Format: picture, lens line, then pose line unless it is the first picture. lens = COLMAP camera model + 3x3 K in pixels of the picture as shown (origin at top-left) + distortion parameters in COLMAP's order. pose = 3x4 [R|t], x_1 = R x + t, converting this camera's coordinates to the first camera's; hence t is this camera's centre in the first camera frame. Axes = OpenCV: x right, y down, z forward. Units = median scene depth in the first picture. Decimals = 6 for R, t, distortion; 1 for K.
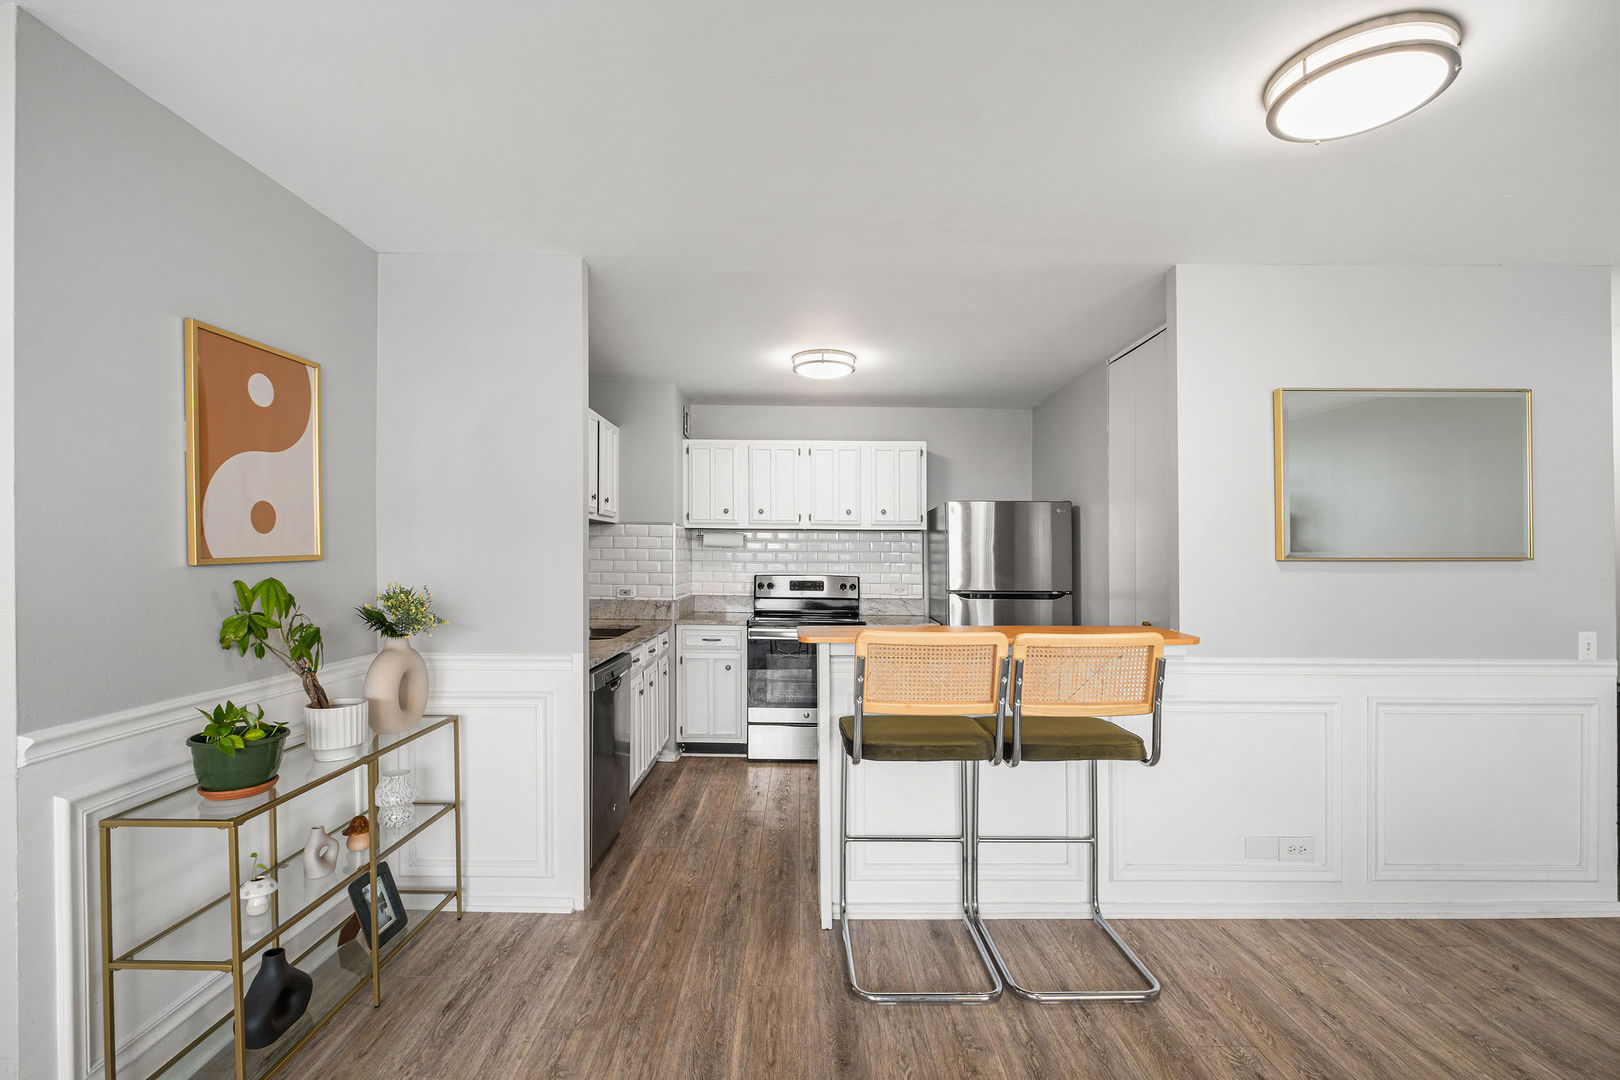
lens RADIAL K [[719.7, 0, 800.0], [0, 719.7, 545.4], [0, 0, 1]] dist [0.002746, -0.002119]
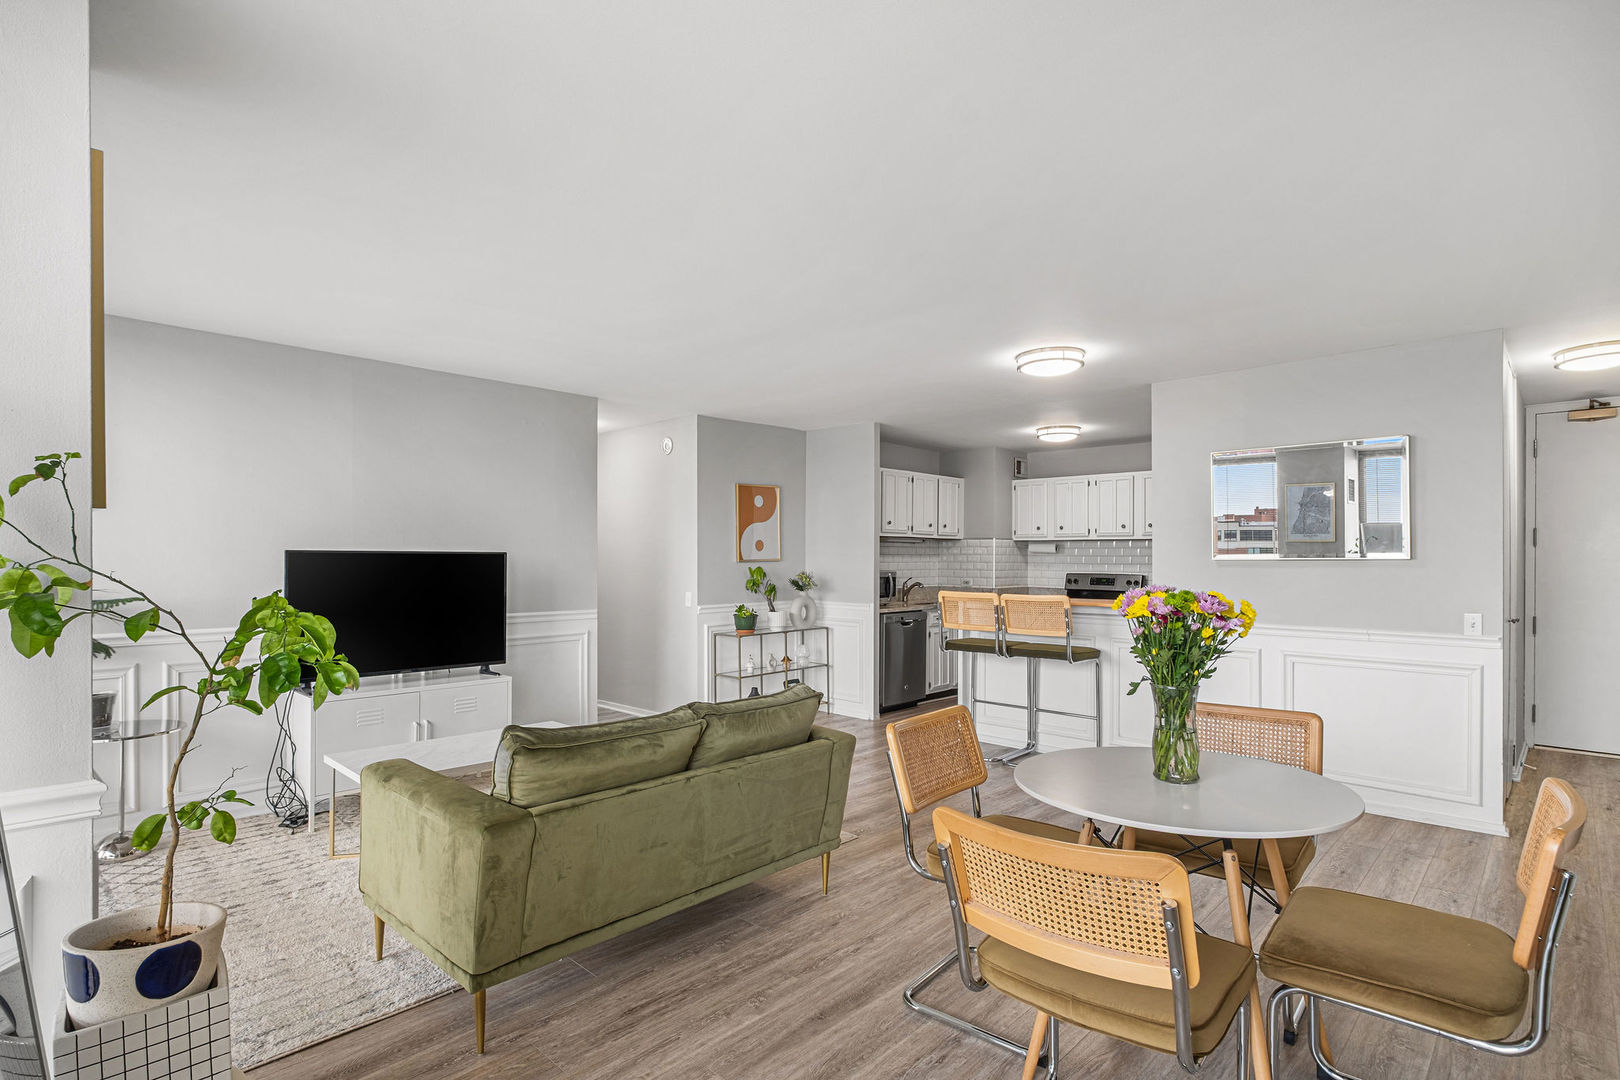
lens RADIAL K [[811.8, 0, 794.3], [0, 811.8, 500.4], [0, 0, 1]] dist [-0.001487, 0.000159]
pose [[0.720409, -0.053028, -0.691519, 0.731665], [0.010747, 0.997807, -0.065318, -0.002765], [0.693466, 0.039624, 0.719399, -0.564069]]
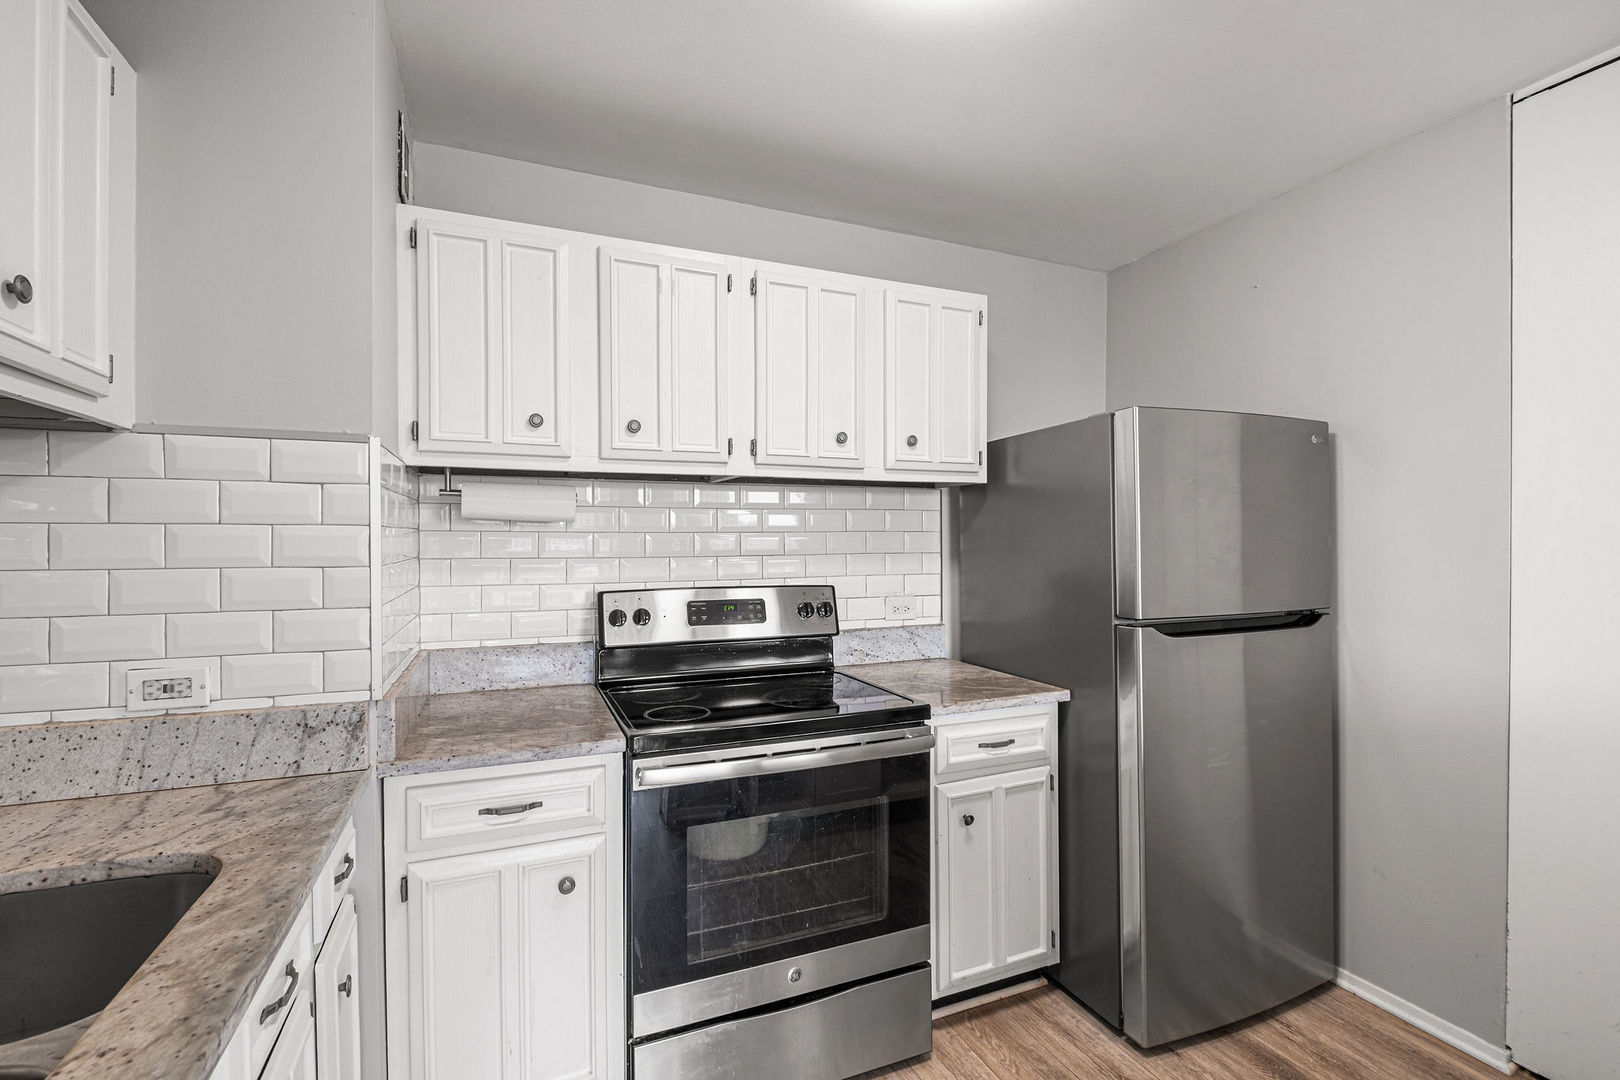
lens RADIAL K [[719.7, 0, 806.5], [0, 719.7, 529.7], [0, 0, 1]] dist [0.002746, -0.002119]
pose [[0.921138, -0.006868, 0.389176, -0.127463], [0.006056, 0.999976, 0.003312, 0.006867], [-0.389189, -0.000694, 0.921158, 0.661442]]
